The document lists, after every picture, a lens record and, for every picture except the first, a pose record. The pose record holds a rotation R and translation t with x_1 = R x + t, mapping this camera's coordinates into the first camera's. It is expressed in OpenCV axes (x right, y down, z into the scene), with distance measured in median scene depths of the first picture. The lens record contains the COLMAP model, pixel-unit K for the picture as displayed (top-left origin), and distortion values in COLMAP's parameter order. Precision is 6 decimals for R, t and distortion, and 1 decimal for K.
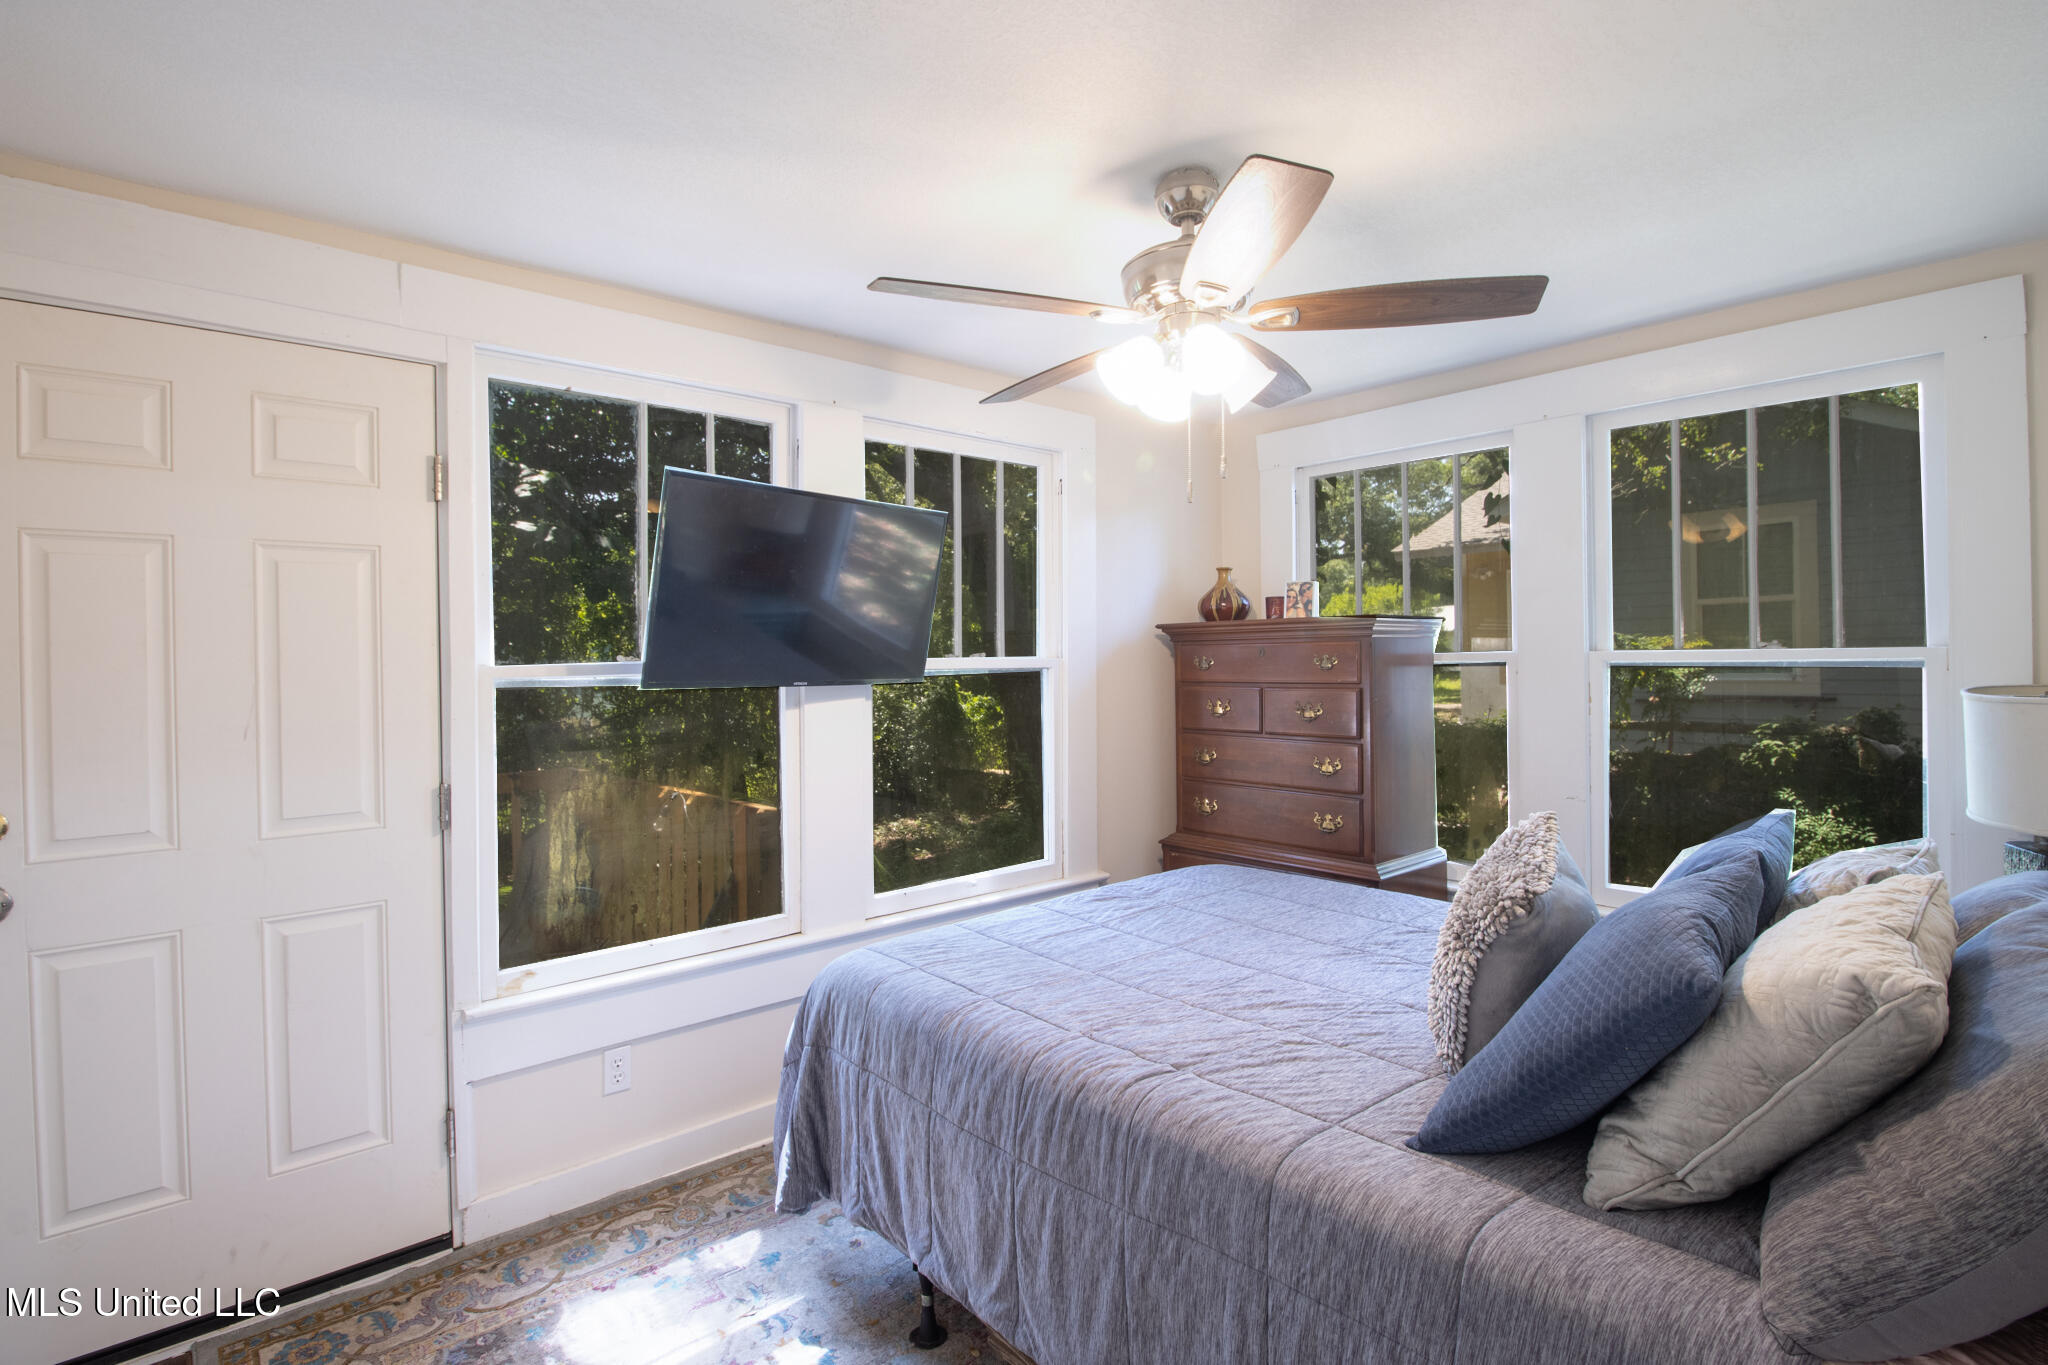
lens RADIAL K [[980.3, 0, 1027.0], [0, 980.3, 660.9], [0, 0, 1]] dist [-0.001780, -0.010619]
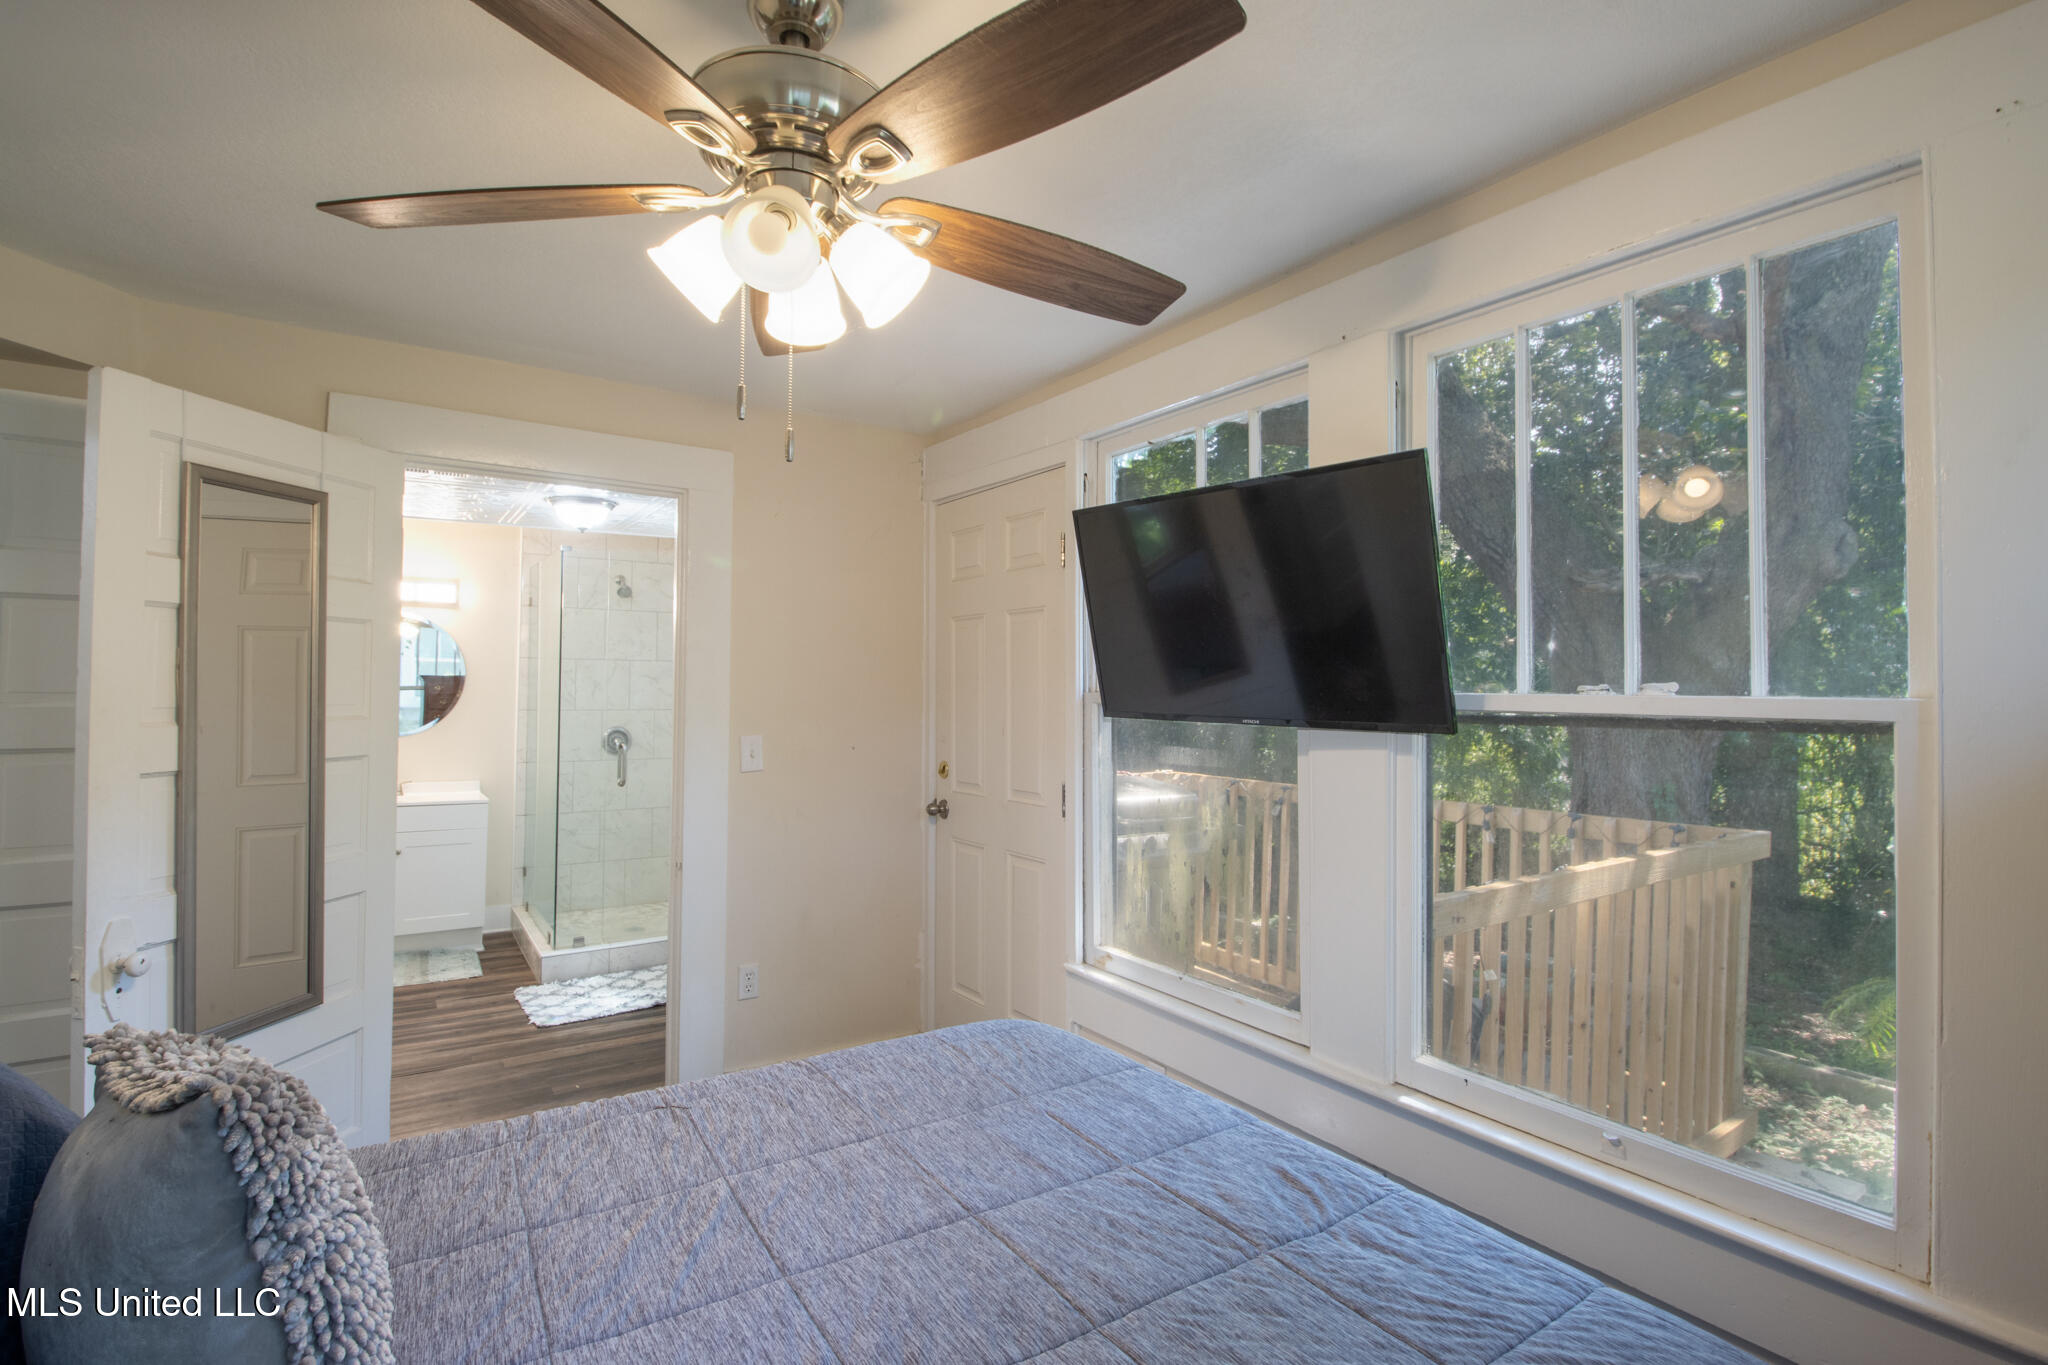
lens RADIAL K [[980.3, 0, 1027.0], [0, 980.3, 660.9], [0, 0, 1]] dist [-0.001780, -0.010619]
pose [[-0.135532, -0.022074, -0.990527, 0.657993], [-0.006009, 0.999752, -0.021457, -0.011238], [0.990755, 0.003044, -0.135631, 1.029383]]
